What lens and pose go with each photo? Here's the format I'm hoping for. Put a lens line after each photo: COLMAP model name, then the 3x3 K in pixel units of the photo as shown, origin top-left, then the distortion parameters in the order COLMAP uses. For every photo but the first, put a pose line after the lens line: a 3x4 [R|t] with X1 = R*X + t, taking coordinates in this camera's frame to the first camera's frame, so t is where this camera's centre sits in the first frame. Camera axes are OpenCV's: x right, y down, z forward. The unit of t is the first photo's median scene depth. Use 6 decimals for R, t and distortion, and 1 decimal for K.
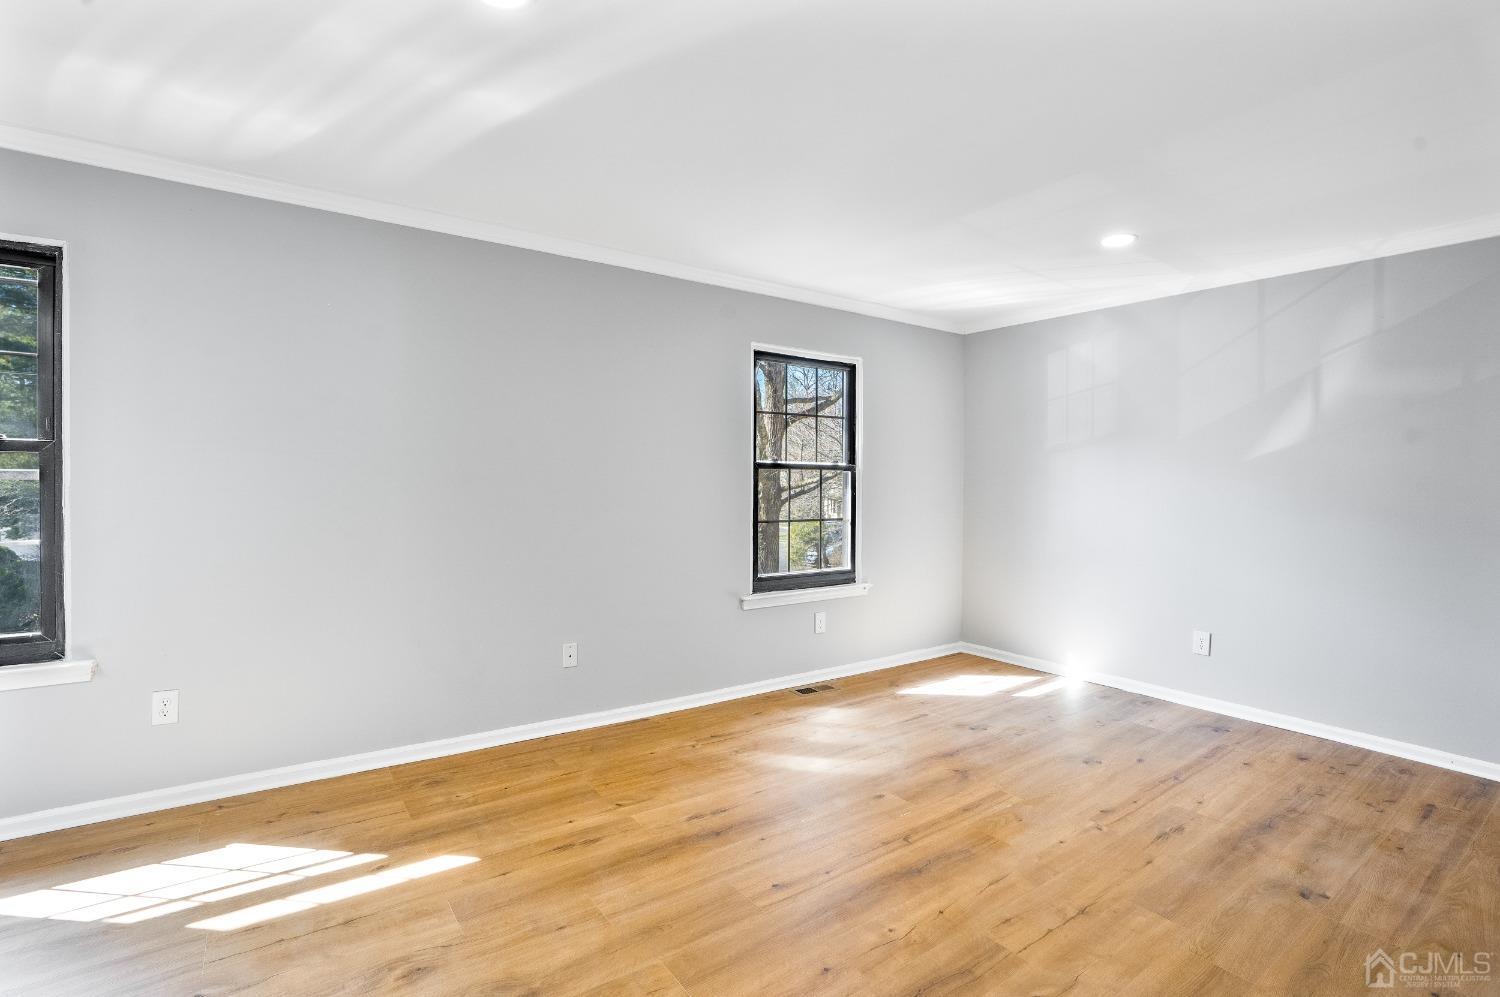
lens RADIAL K [[710.2, 0, 748.8], [0, 710.2, 493.4], [0, 0, 1]] dist [-0.064439, 0.022363]
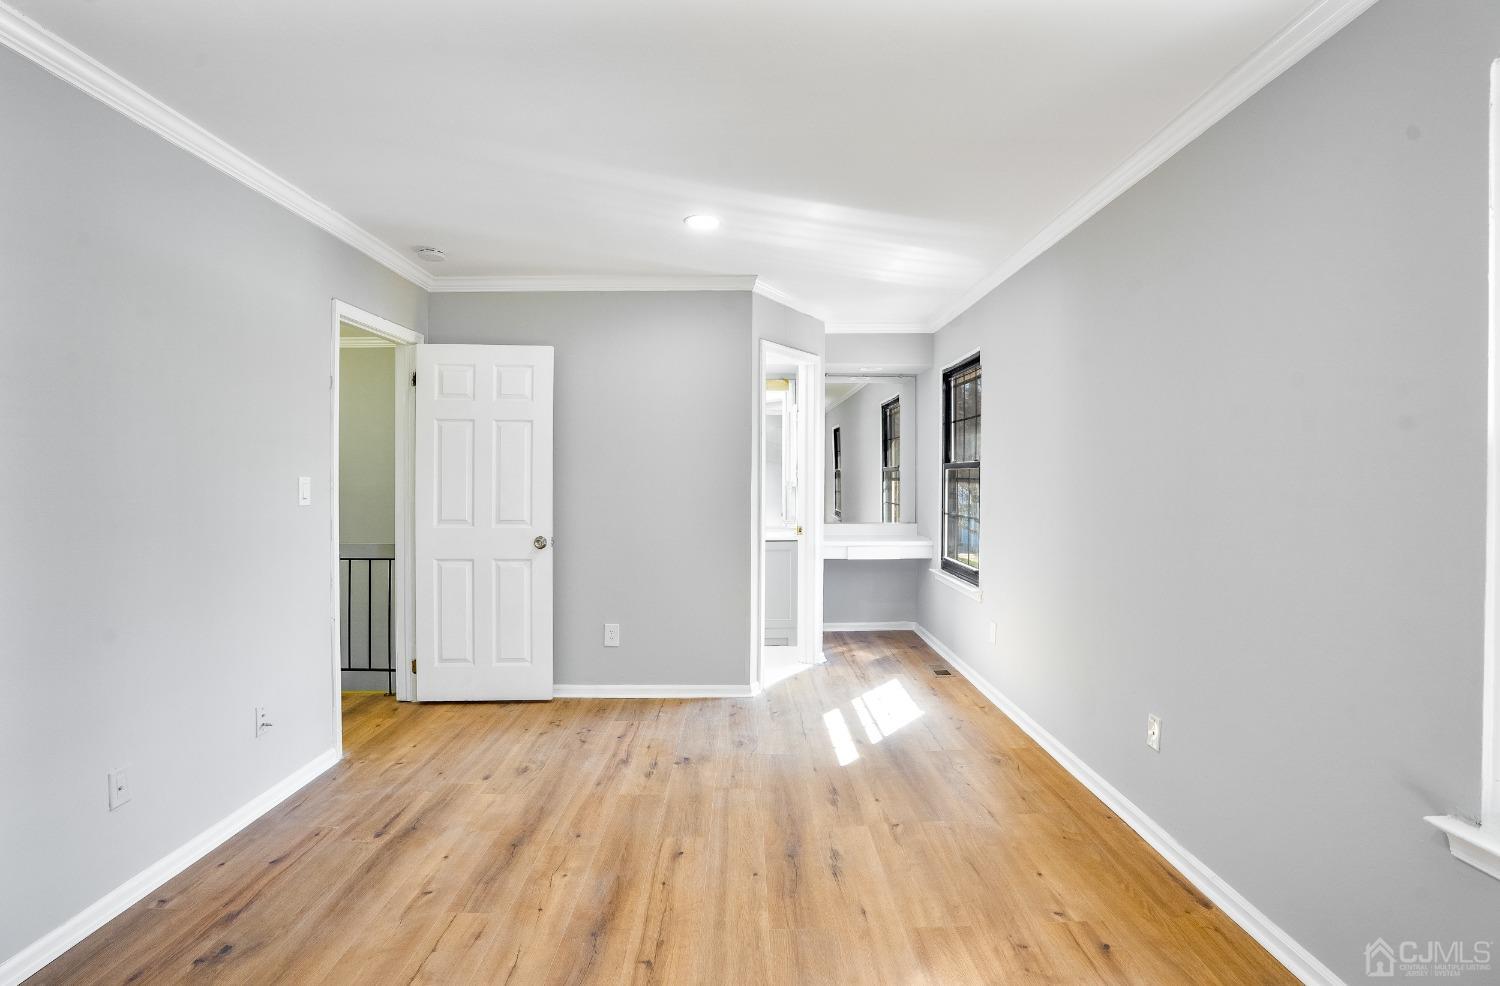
lens RADIAL K [[697.4, 0, 746.3], [0, 697.4, 485.1], [0, 0, 1]] dist [-0.072866, 0.029012]
pose [[-0.576104, -0.003078, -0.817370, 0.854838], [-0.016266, 0.999838, 0.007700, -0.023936], [0.817214, 0.017731, -0.576061, 1.689051]]
